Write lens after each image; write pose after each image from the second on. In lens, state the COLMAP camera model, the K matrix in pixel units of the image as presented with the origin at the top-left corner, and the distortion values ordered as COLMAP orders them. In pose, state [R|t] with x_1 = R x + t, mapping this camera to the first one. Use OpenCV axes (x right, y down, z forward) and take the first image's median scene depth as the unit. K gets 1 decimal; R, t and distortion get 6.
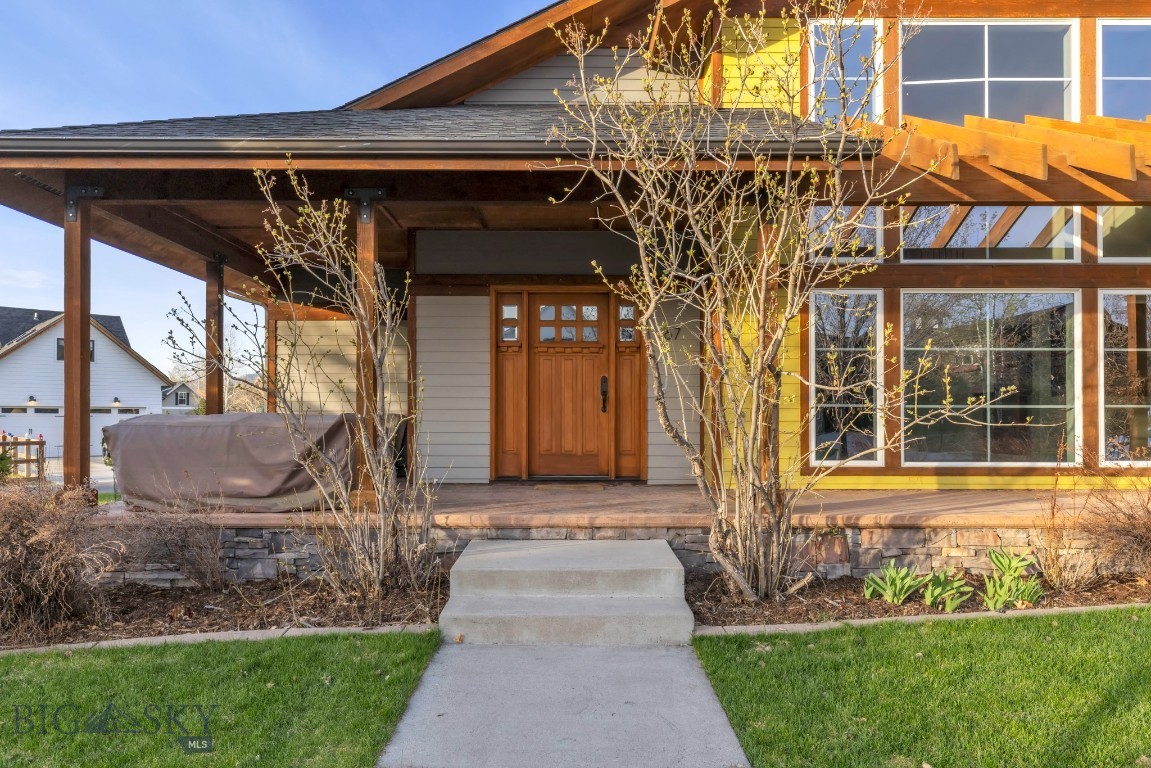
lens RADIAL K [[789.5, 0, 541.4], [0, 789.5, 383.0], [0, 0, 1]] dist [0.004468, -0.003792]
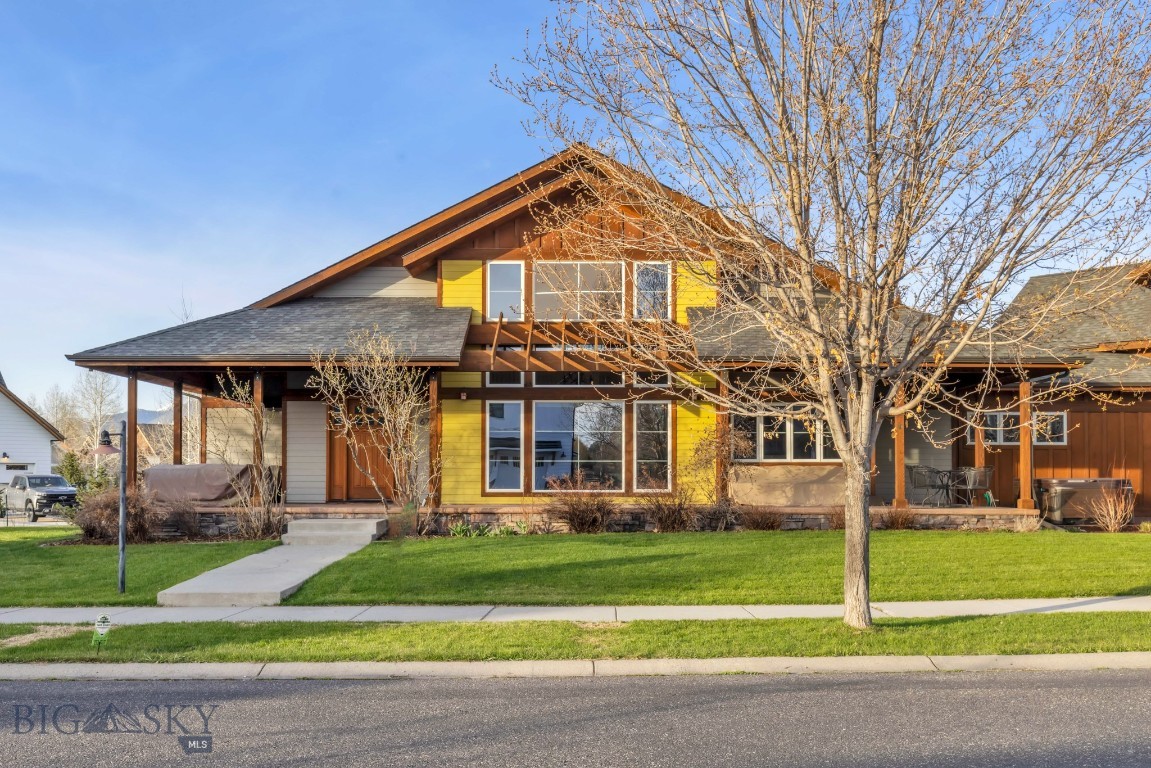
lens RADIAL K [[1207.1, 0, 575.5], [0, 1207.1, 384.0], [0, 0, 1]] dist [-0.078683, -0.000845]
pose [[0.999646, 0.001177, 0.026595, 0.618931], [-0.000294, 0.999450, -0.033167, -0.080153], [-0.026620, 0.033147, 0.999096, -2.556719]]
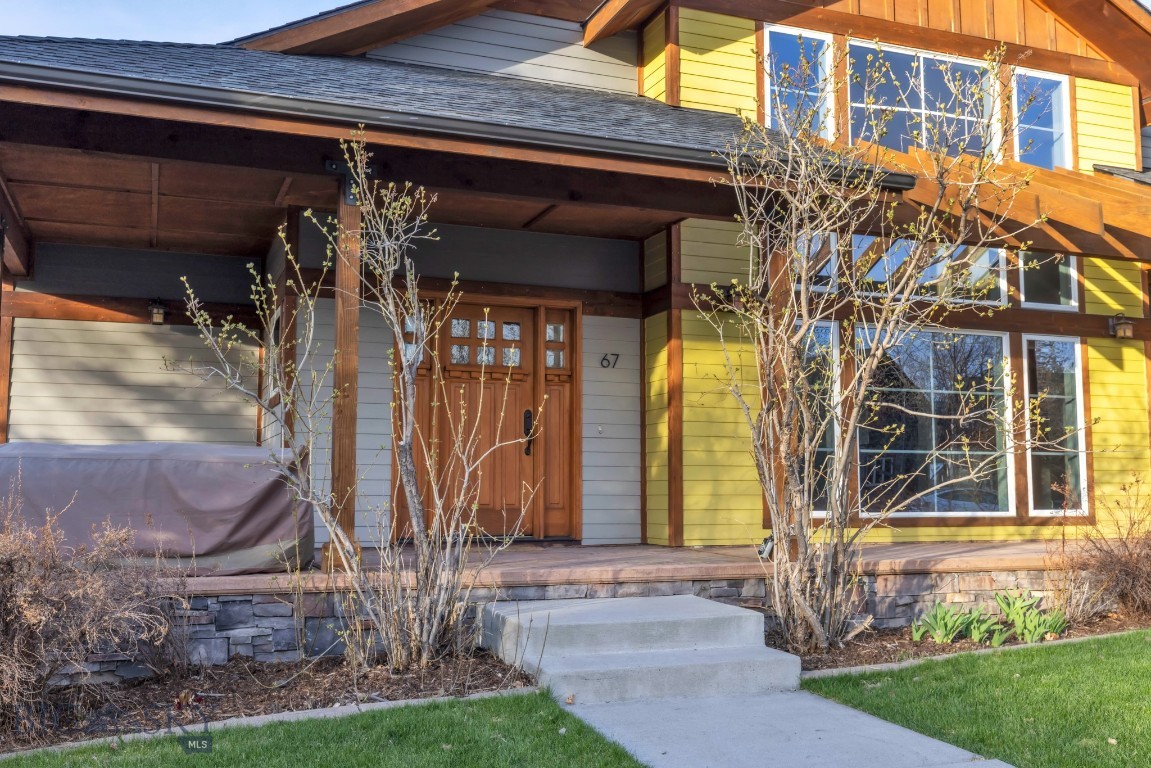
lens RADIAL K [[1154.5, 0, 574.7], [0, 1154.5, 325.6], [0, 0, 1]] dist [-0.006565, 0.015651]
pose [[0.927600, 0.053700, 0.369694, -0.449896], [-0.017177, 0.994699, -0.101387, 0.033985], [-0.373179, 0.087697, 0.923605, -0.157016]]
